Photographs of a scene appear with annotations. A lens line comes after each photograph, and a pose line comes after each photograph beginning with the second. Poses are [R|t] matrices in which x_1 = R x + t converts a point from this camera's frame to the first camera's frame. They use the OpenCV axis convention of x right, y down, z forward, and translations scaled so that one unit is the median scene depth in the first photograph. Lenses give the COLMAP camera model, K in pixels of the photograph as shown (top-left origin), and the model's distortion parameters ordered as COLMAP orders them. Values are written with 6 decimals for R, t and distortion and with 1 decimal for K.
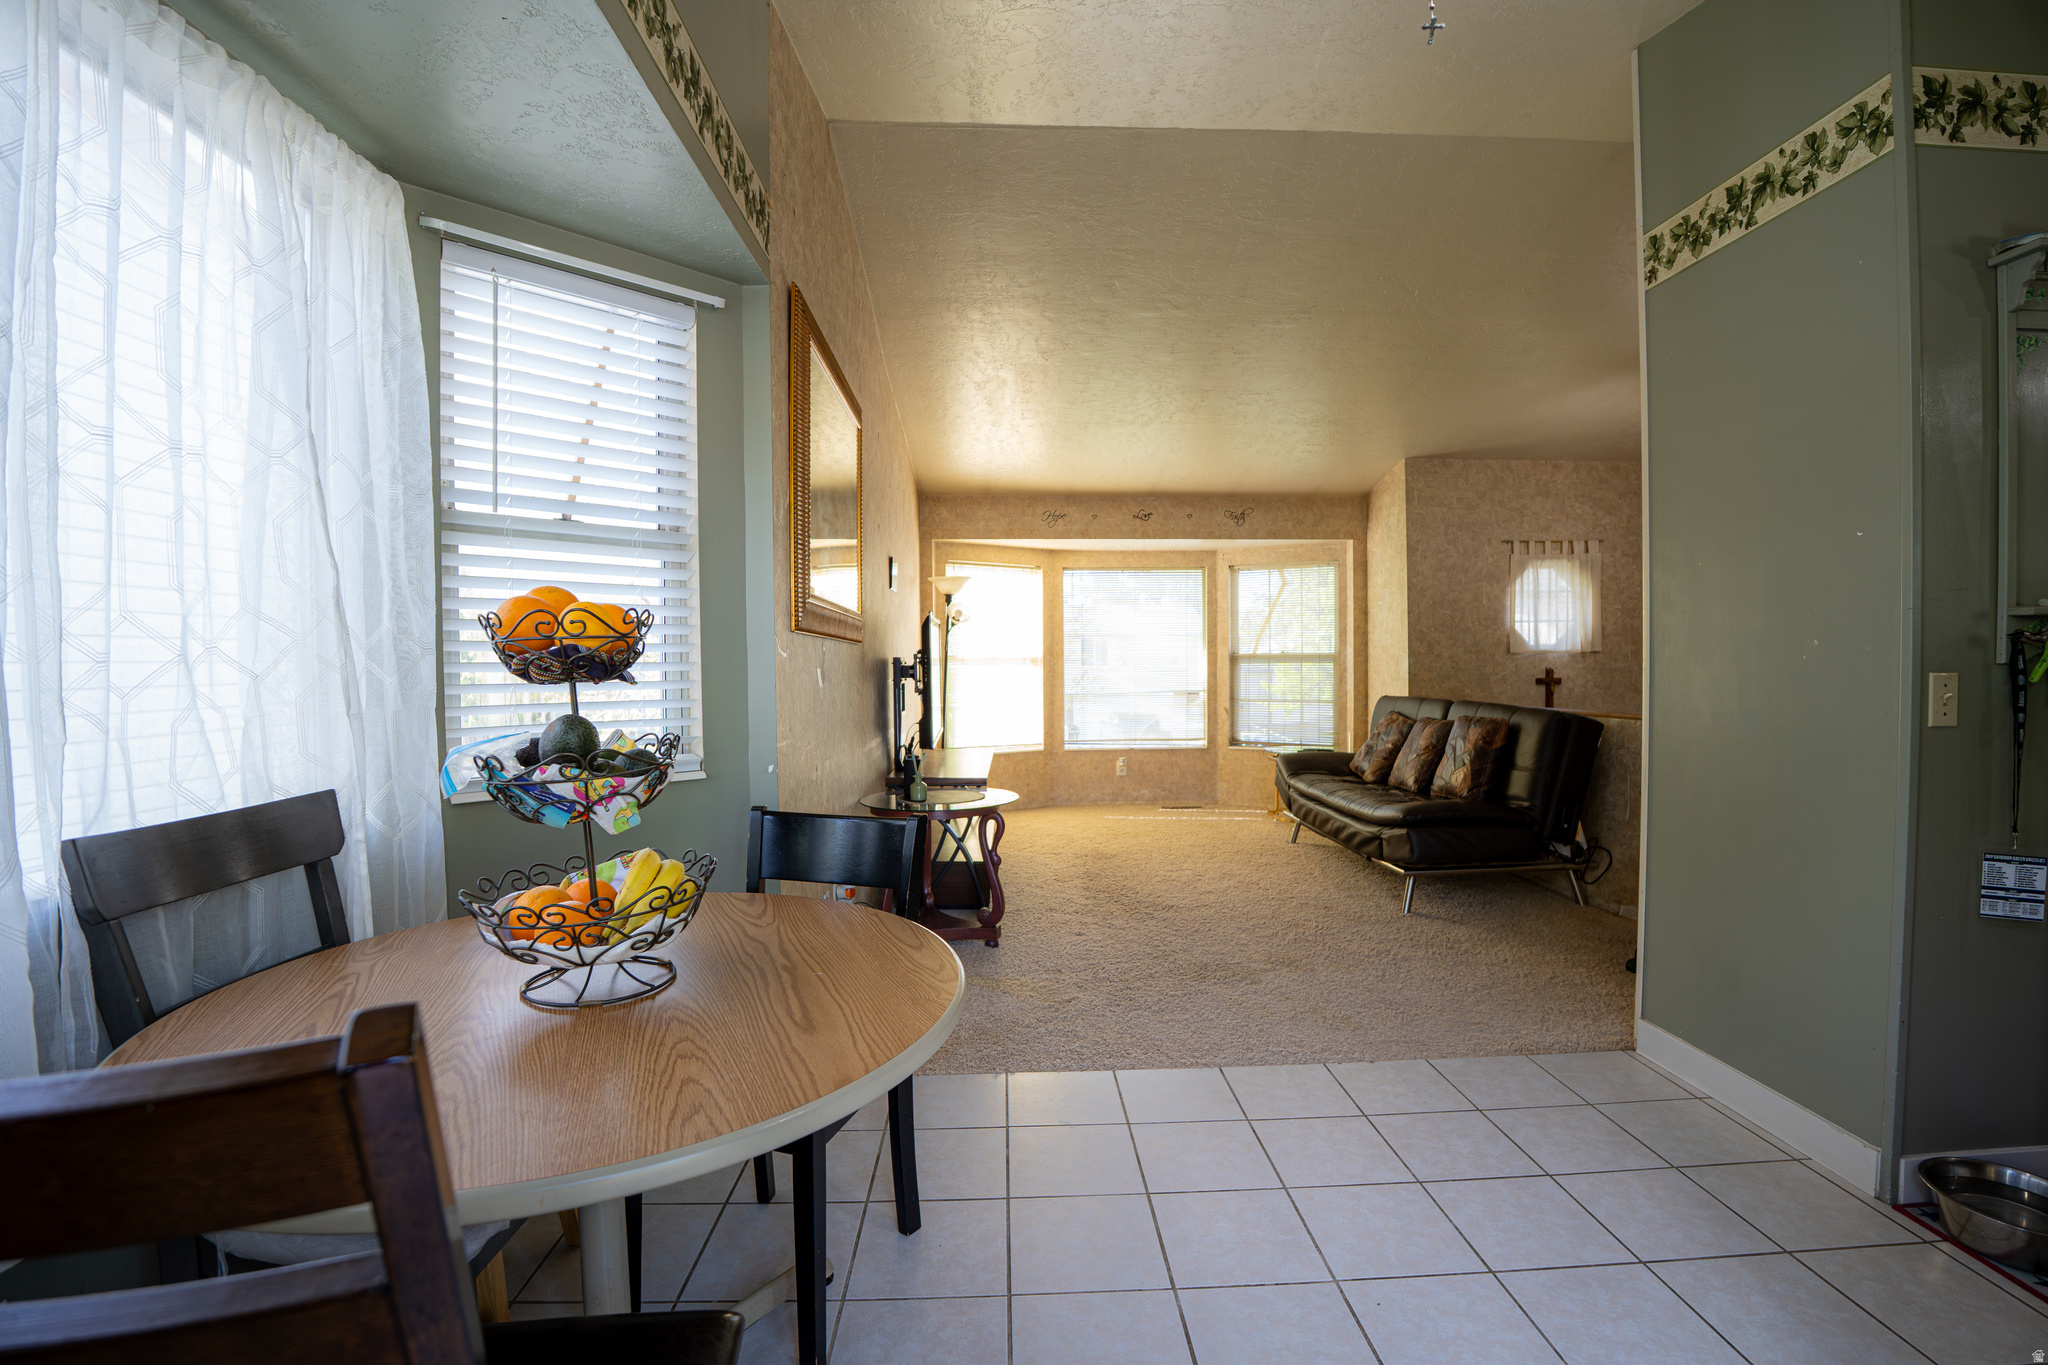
lens RADIAL K [[919.7, 0, 1019.5], [0, 919.7, 667.3], [0, 0, 1]] dist [-0.057498, 0.004776]
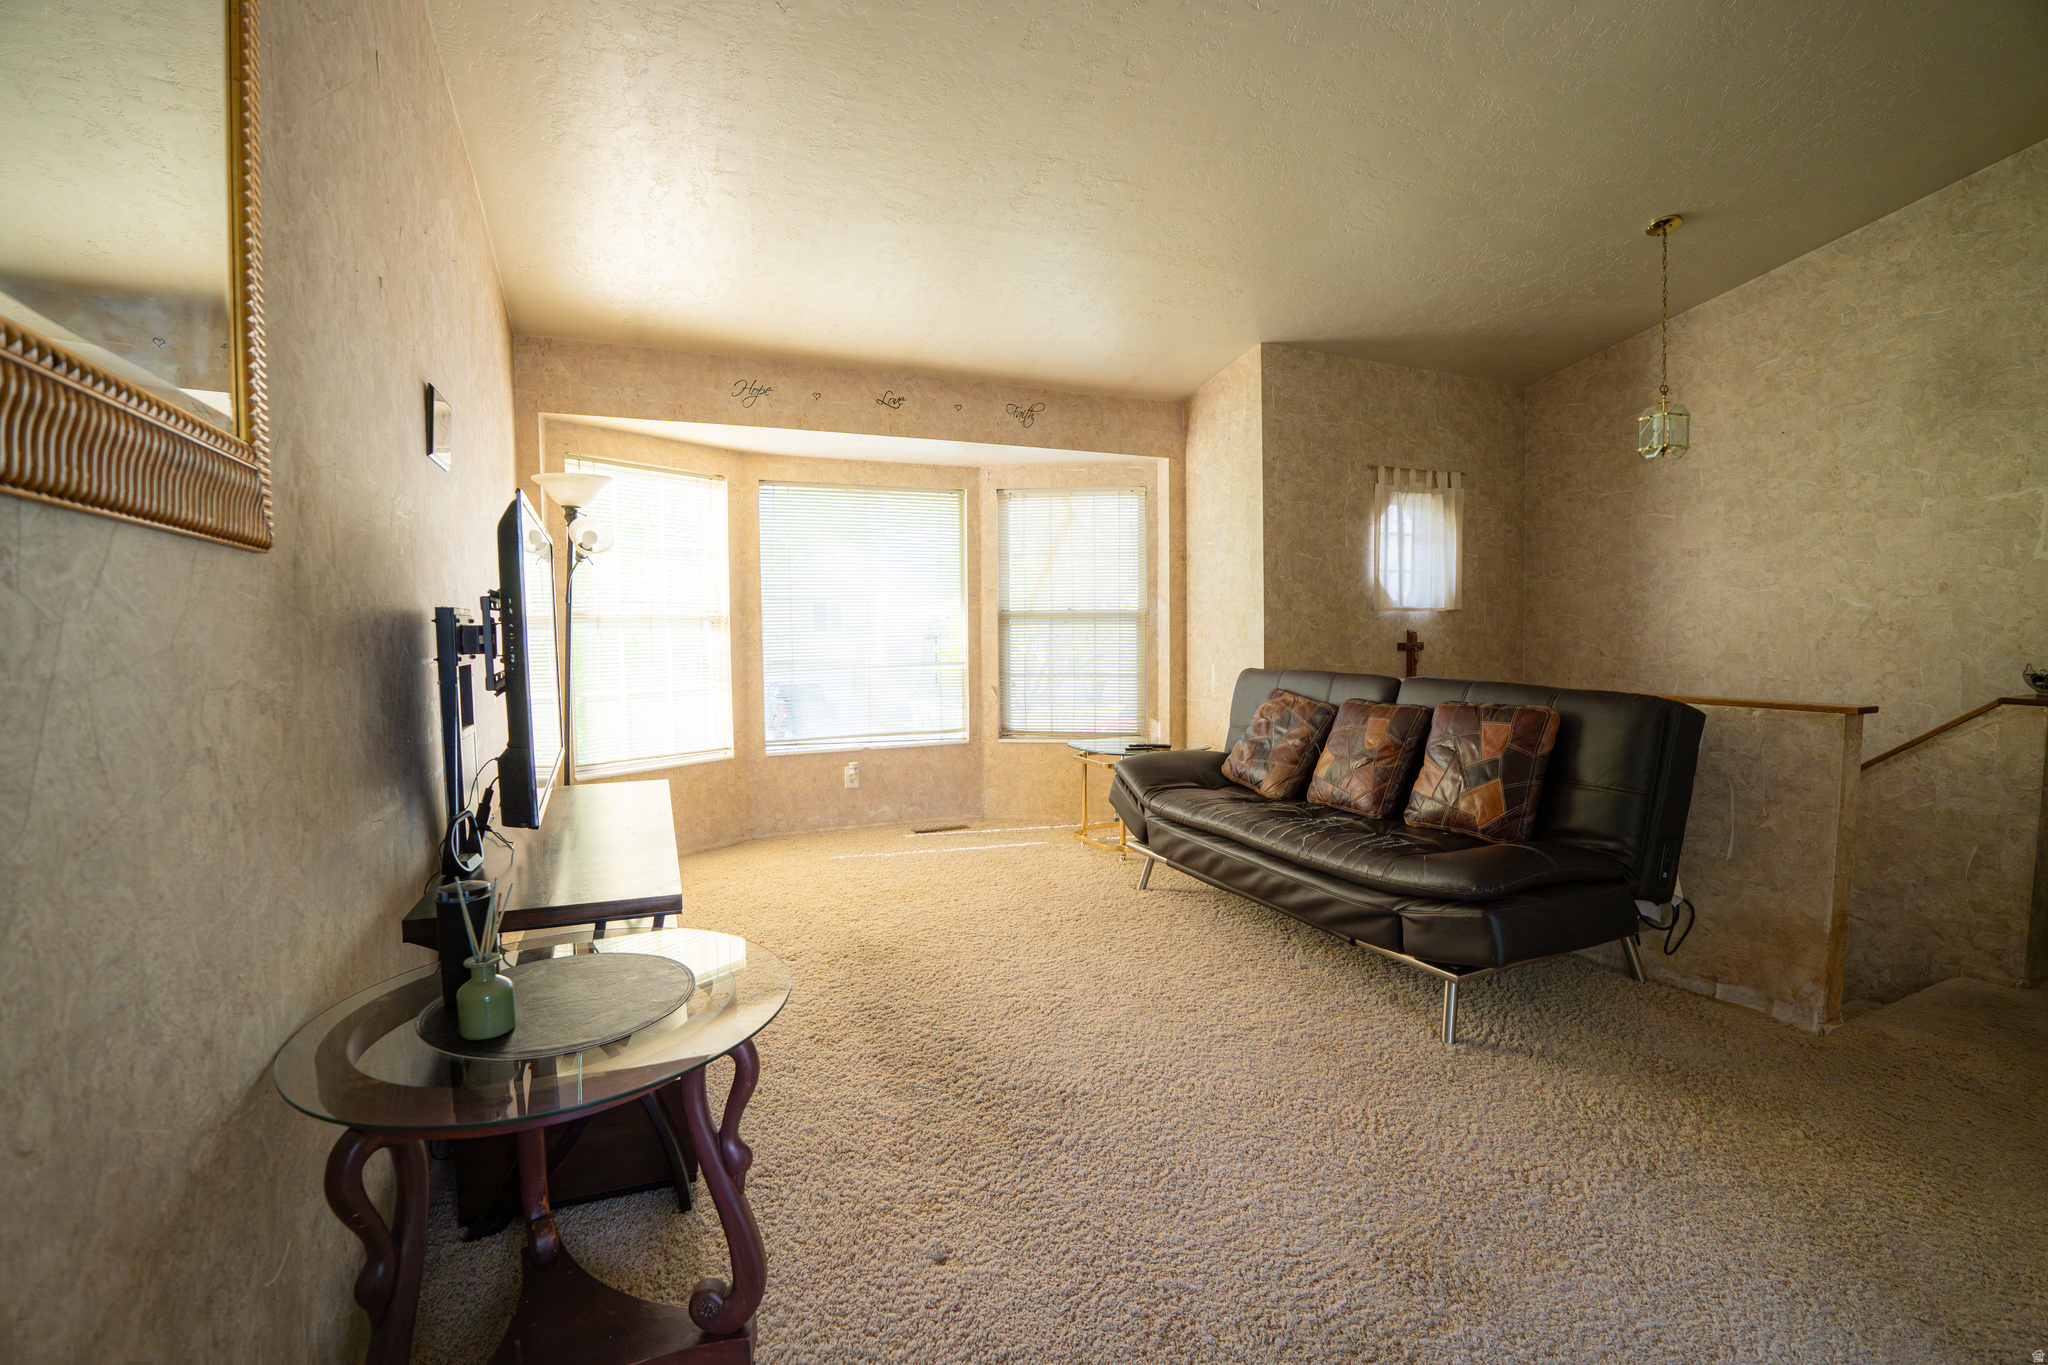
lens RADIAL K [[919.7, 0, 1034.5], [0, 919.7, 678.8], [0, 0, 1]] dist [-0.057498, 0.004776]
pose [[0.923388, -0.022515, 0.383206, -0.029575], [0.003386, 0.998717, 0.050520, 0.002138], [-0.383852, -0.045352, 0.922280, 0.380204]]
